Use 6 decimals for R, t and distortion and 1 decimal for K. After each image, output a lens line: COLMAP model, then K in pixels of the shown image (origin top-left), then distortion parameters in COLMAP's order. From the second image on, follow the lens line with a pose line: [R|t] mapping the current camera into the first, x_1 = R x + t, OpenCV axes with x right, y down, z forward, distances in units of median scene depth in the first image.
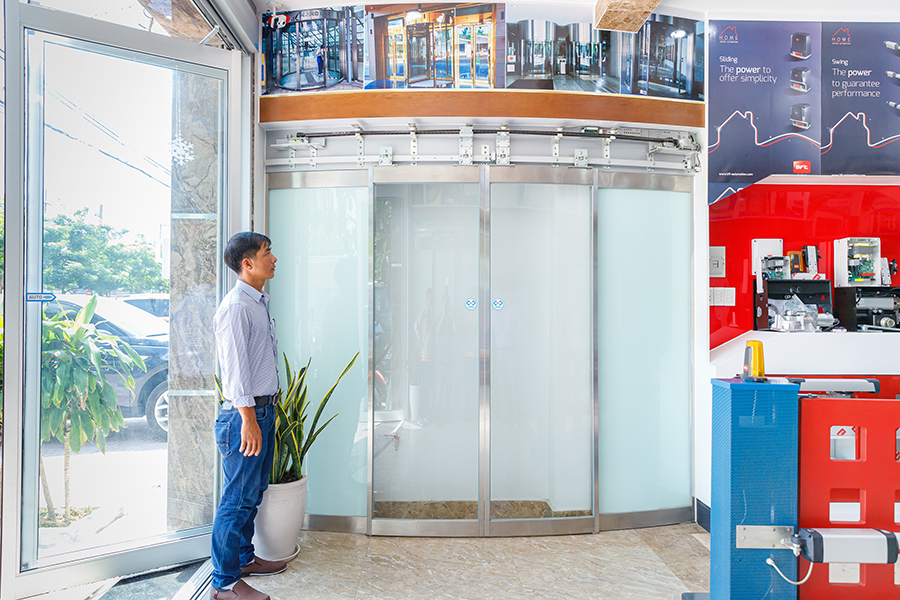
lens RADIAL K [[620.0, 0, 441.8], [0, 620.0, 302.8], [0, 0, 1]] dist [0.012707, -0.000769]
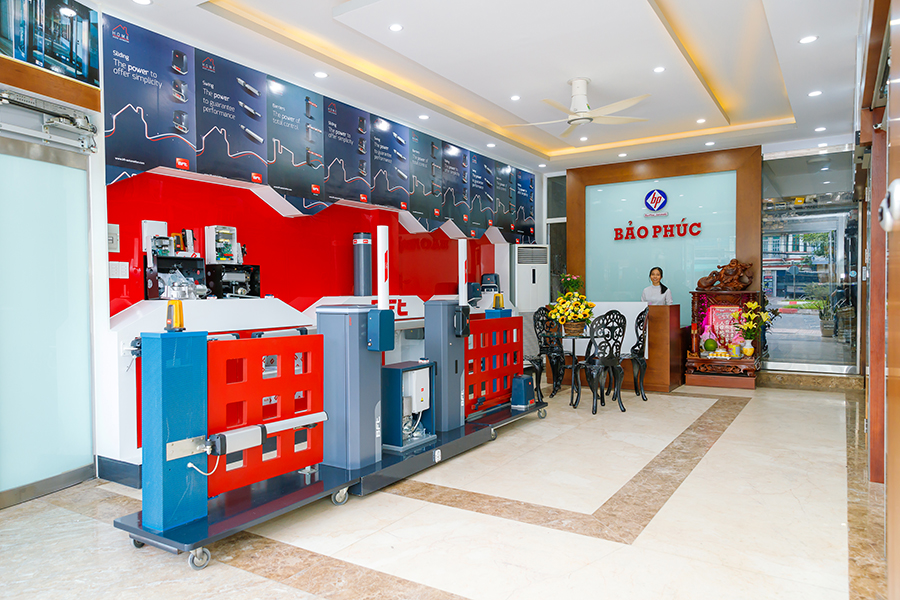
lens RADIAL K [[620.0, 0, 441.8], [0, 620.0, 302.8], [0, 0, 1]] dist [0.012707, -0.000769]
pose [[0.565145, -0.024814, 0.824618, -0.143148], [-0.000048, 0.999547, 0.030111, 0.016098], [-0.824991, -0.017057, 0.564888, -0.105199]]
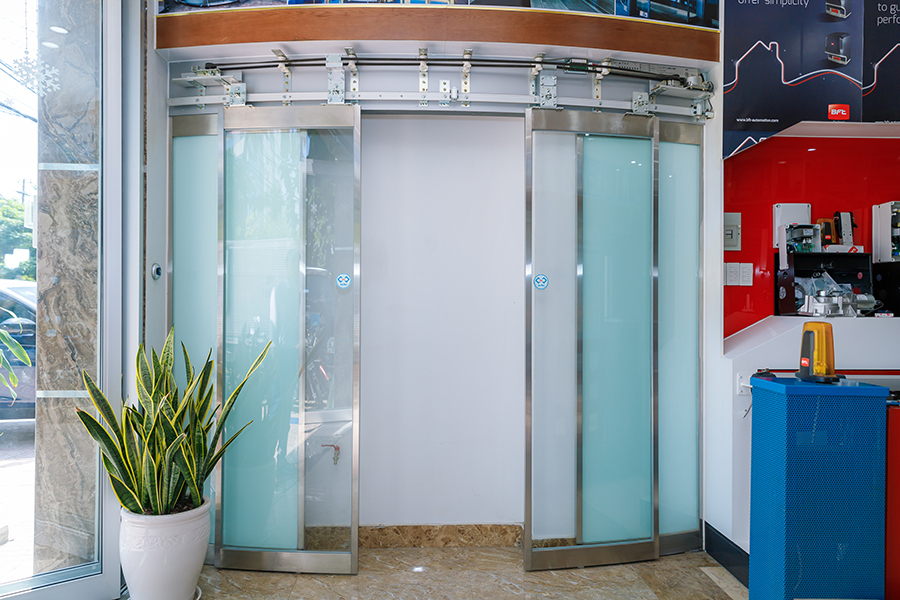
lens RADIAL K [[631.9, 0, 433.8], [0, 631.9, 302.9], [0, 0, 1]] dist [0.012089, 0.004898]
pose [[0.999882, 0.000679, 0.015316, 0.042732], [-0.000885, 0.999909, 0.013432, 0.018236], [-0.015306, -0.013444, 0.999792, 0.183978]]
